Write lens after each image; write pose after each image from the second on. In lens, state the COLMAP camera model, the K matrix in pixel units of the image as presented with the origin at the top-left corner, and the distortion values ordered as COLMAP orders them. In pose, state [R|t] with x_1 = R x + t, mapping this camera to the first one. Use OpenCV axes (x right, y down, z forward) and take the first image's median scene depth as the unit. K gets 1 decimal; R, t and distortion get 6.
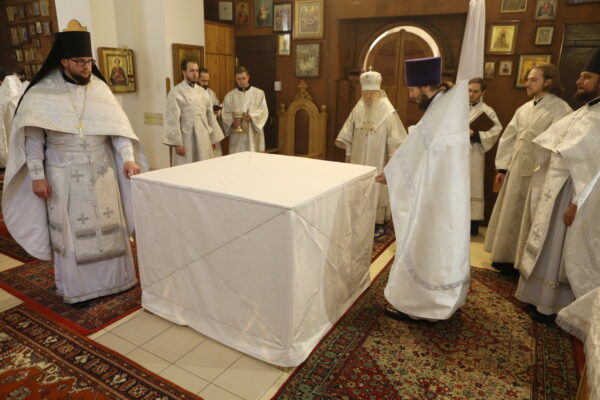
lens RADIAL K [[413.2, 0, 294.3], [0, 413.2, 201.5], [0, 0, 1]] dist [-0.084552, 0.058342]
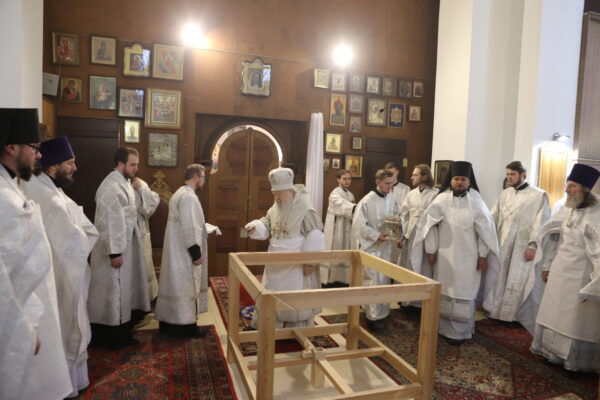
lens RADIAL K [[413.2, 0, 302.5], [0, 413.2, 199.4], [0, 0, 1]] dist [-0.084552, 0.058342]
pose [[0.643055, -0.038176, 0.764868, -0.608594], [0.193222, 0.974532, -0.113809, -0.072940], [-0.741043, 0.220975, 0.634054, 0.217309]]
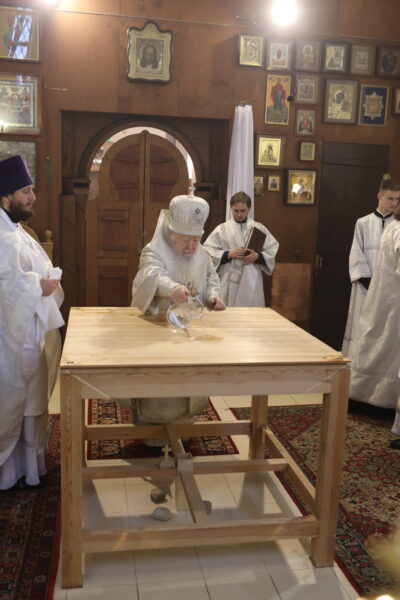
lens RADIAL K [[595.0, 0, 202.5], [0, 595.0, 297.2], [0, 0, 1]] dist [-0.020844, 0.000000]
pose [[0.750987, -0.101922, 0.652403, -0.484090], [0.169372, 0.984694, -0.041131, -0.048780], [-0.638225, 0.141388, 0.756755, 0.122298]]
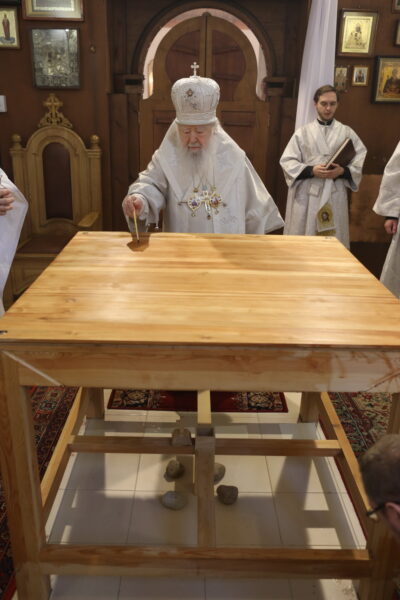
lens RADIAL K [[539.7, 0, 202.9], [0, 539.7, 291.5], [0, 0, 1]] dist [-0.035421, 0.045496]
pose [[0.853291, -0.172090, 0.492219, -0.277285], [0.142898, 0.985006, 0.096657, -0.072068], [-0.501473, -0.012139, 0.865088, 0.272885]]
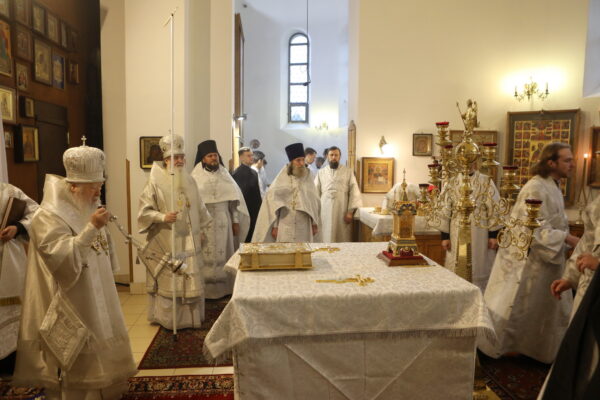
lens RADIAL K [[413.2, 0, 299.3], [0, 413.2, 203.5], [0, 0, 1]] dist [-0.084552, 0.058342]
pose [[-0.604166, -0.100216, 0.790531, -0.477128], [0.214712, 0.934896, 0.282611, -0.304162], [-0.767387, 0.340481, -0.543315, 1.006415]]
